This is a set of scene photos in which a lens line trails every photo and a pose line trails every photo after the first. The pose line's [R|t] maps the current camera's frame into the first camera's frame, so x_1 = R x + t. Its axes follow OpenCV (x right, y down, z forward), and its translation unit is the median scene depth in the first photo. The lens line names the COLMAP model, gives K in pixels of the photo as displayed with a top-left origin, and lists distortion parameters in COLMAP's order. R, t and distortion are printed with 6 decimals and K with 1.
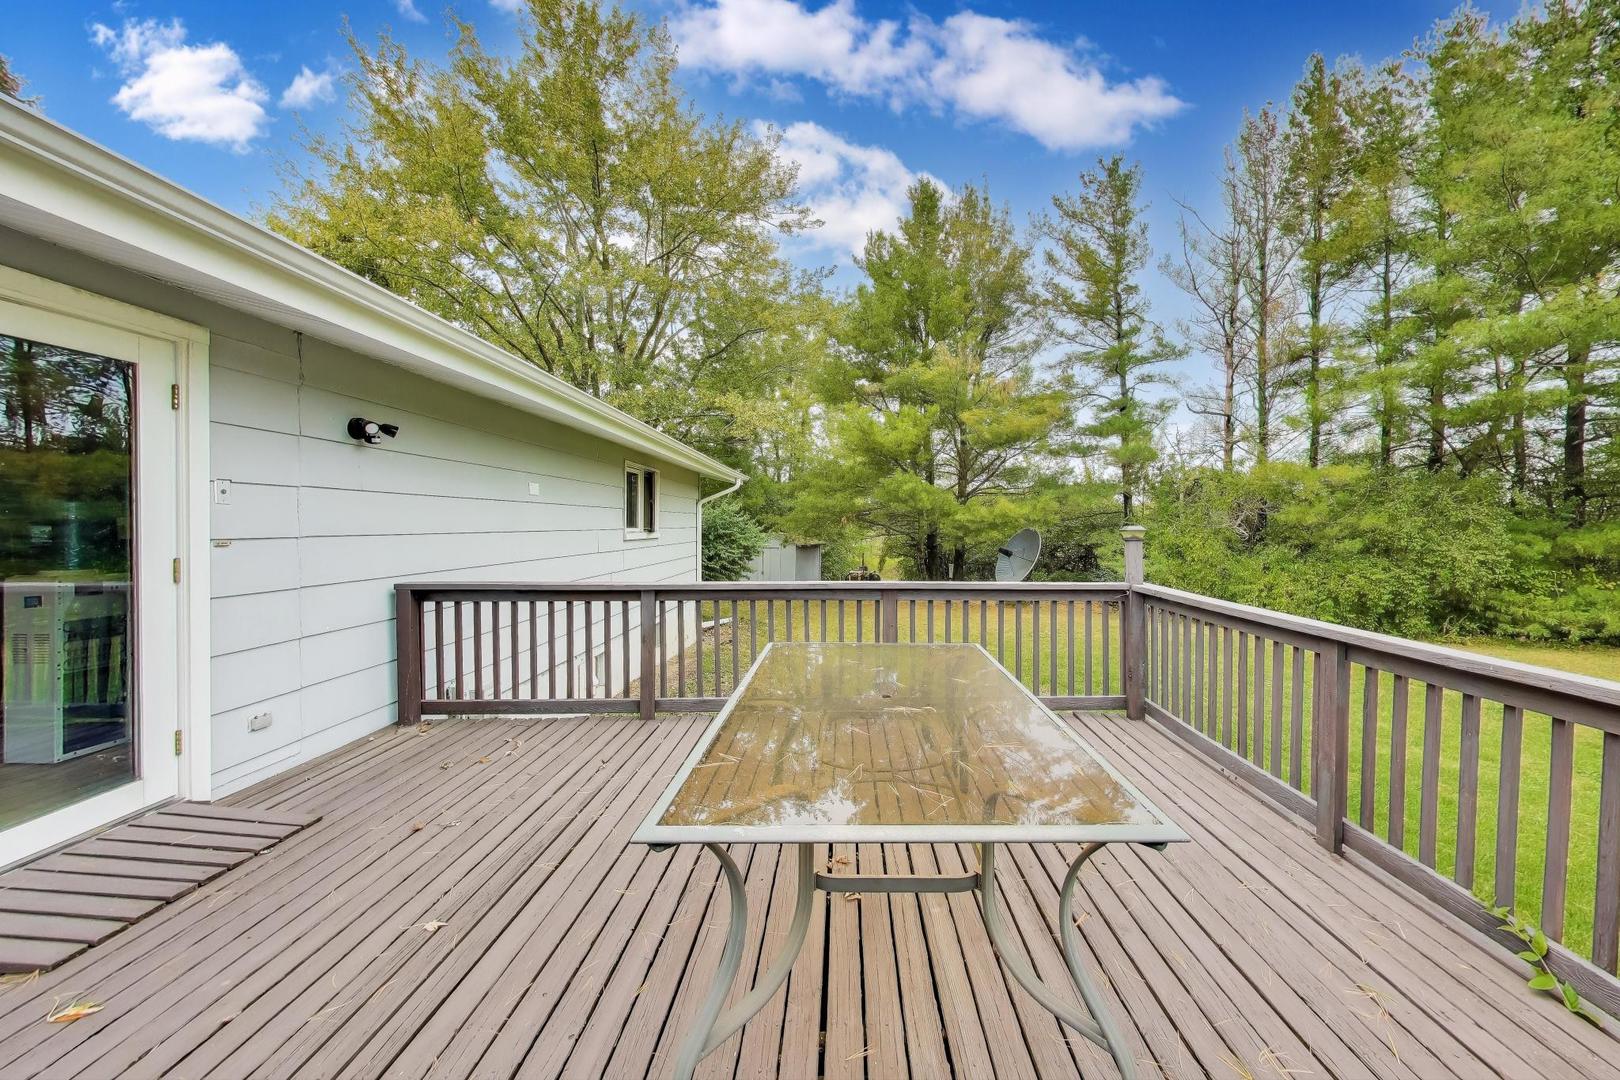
lens RADIAL K [[505.2, 0, 847.6], [0, 505.2, 532.6], [0, 0, 1]] dist [0.000196, 0.000006]
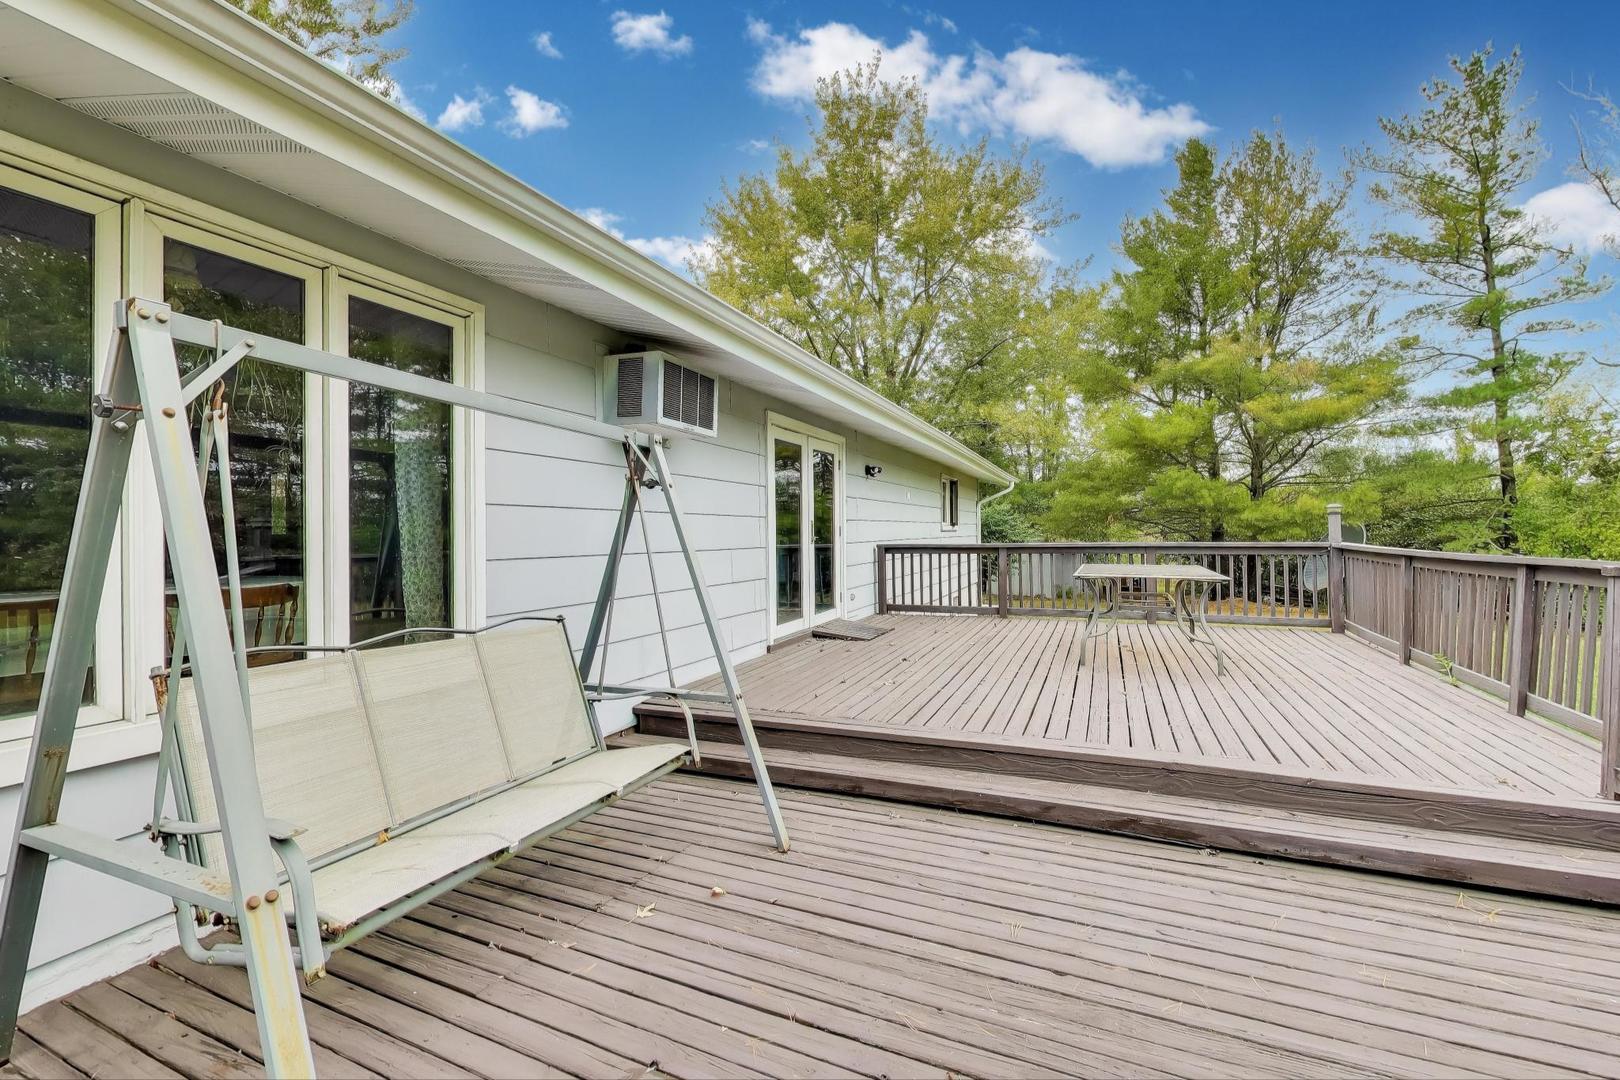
lens RADIAL K [[640.2, 0, 811.5], [0, 640.2, 532.1], [0, 0, 1]] dist [-0.001960, 0.000146]
pose [[0.908478, -0.013941, -0.417701, -0.014001], [0.005364, 0.999750, -0.021700, 0.026177], [0.417899, 0.017474, 0.908325, -0.349653]]
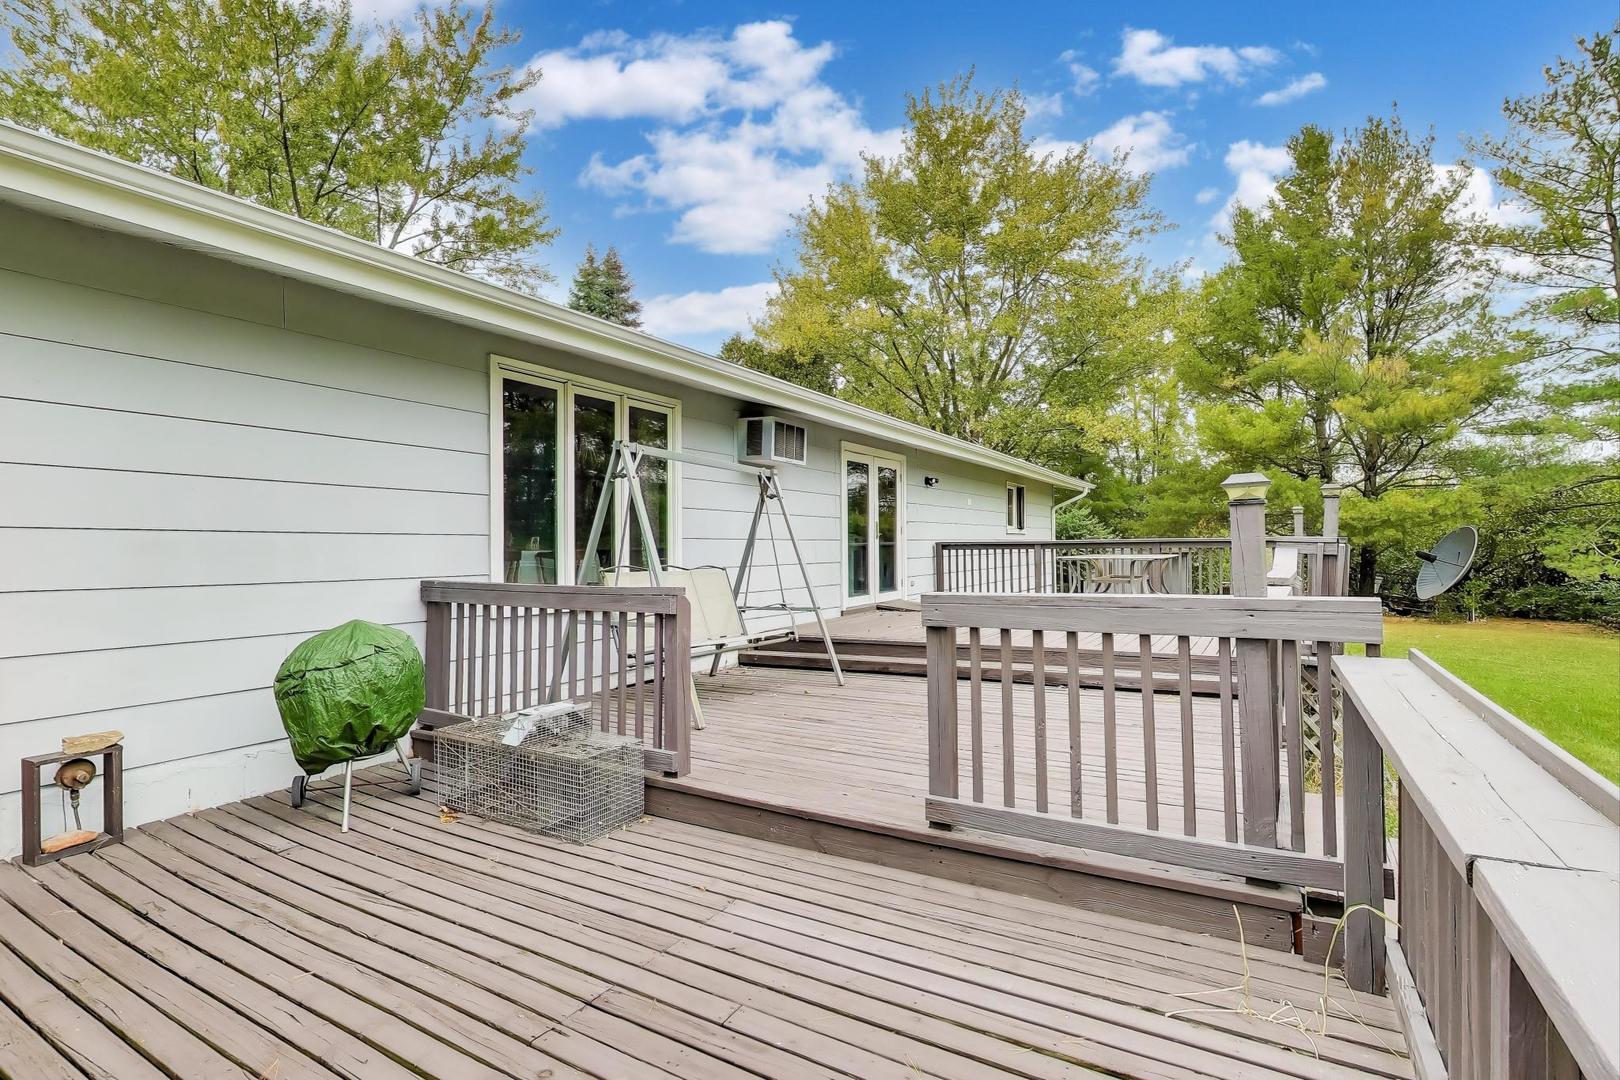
lens RADIAL K [[783.5, 0, 797.2], [0, 783.5, 546.8], [0, 0, 1]] dist [-0.002283, 0.000009]
pose [[0.834417, -0.013293, -0.550973, 0.155805], [0.000261, 0.999719, -0.023724, 0.052177], [0.551133, 0.019652, 0.834186, -0.616392]]
